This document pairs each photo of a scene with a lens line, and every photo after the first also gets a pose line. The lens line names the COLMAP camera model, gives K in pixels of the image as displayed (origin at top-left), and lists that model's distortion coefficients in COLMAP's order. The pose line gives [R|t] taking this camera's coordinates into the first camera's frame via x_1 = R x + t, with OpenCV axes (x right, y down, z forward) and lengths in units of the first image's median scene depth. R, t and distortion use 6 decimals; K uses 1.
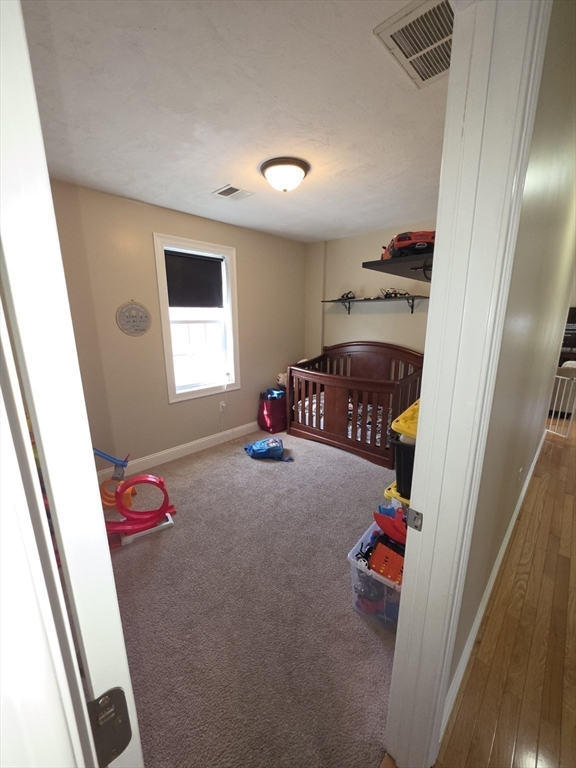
lens RADIAL K [[308.7, 0, 285.4], [0, 308.7, 387.0], [0, 0, 1]] dist [-0.002273, 0.000716]
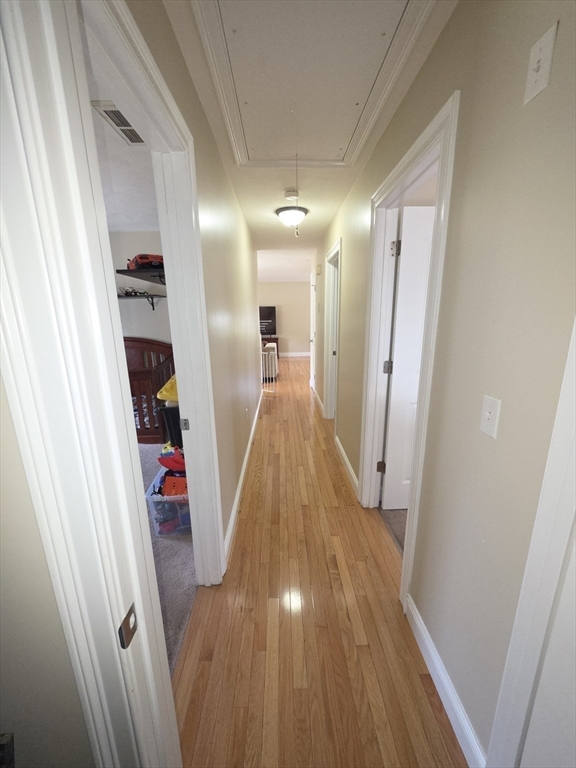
lens RADIAL K [[308.7, 0, 289.4], [0, 308.7, 386.6], [0, 0, 1]] dist [-0.002273, 0.000716]
pose [[0.703165, -0.174655, 0.689242, -0.145392], [0.173835, 0.982173, 0.071537, 0.090130], [-0.689449, 0.069512, 0.720991, -0.299248]]
